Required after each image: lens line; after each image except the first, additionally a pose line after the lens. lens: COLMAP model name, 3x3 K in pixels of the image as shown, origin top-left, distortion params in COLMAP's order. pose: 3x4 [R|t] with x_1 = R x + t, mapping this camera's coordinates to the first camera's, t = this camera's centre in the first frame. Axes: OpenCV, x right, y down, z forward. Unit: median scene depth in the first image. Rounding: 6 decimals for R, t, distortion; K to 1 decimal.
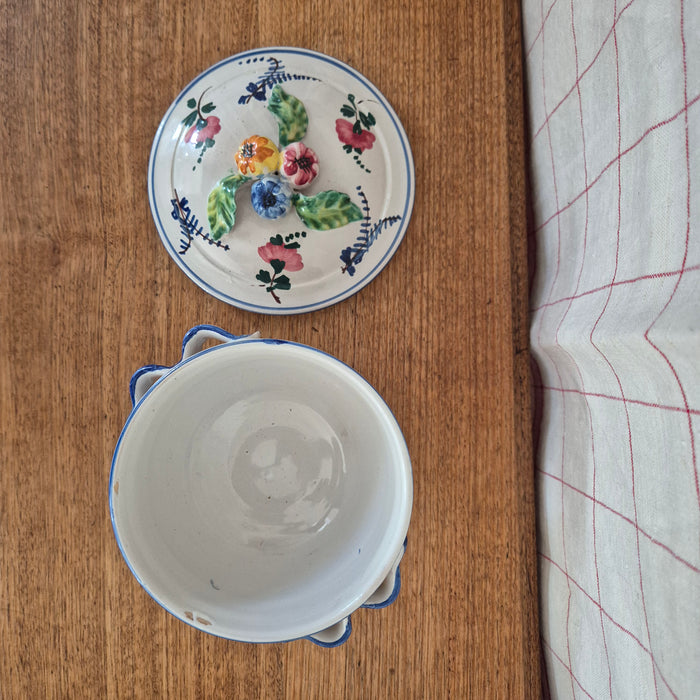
lens RADIAL K [[641.9, 0, 350.0], [0, 641.9, 350.0], [0, 0, 1]] dist [0.049779, -0.070444]
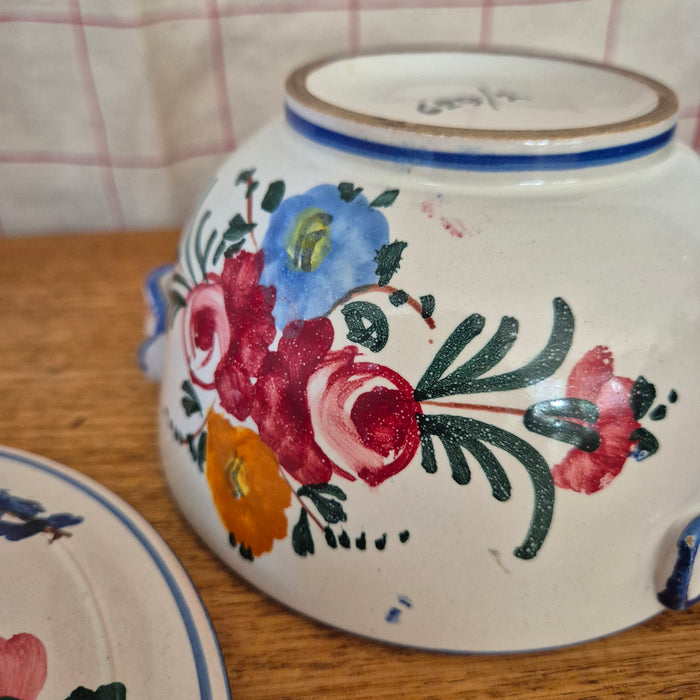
lens RADIAL K [[665.5, 0, 350.0], [0, 665.5, 350.0], [0, 0, 1]] dist [0.031747, -0.116353]
pose [[-0.256108, -0.554113, 0.792065, -0.250860], [0.966499, -0.132406, 0.219881, -0.050003], [-0.016965, 0.821844, 0.569460, 0.761530]]
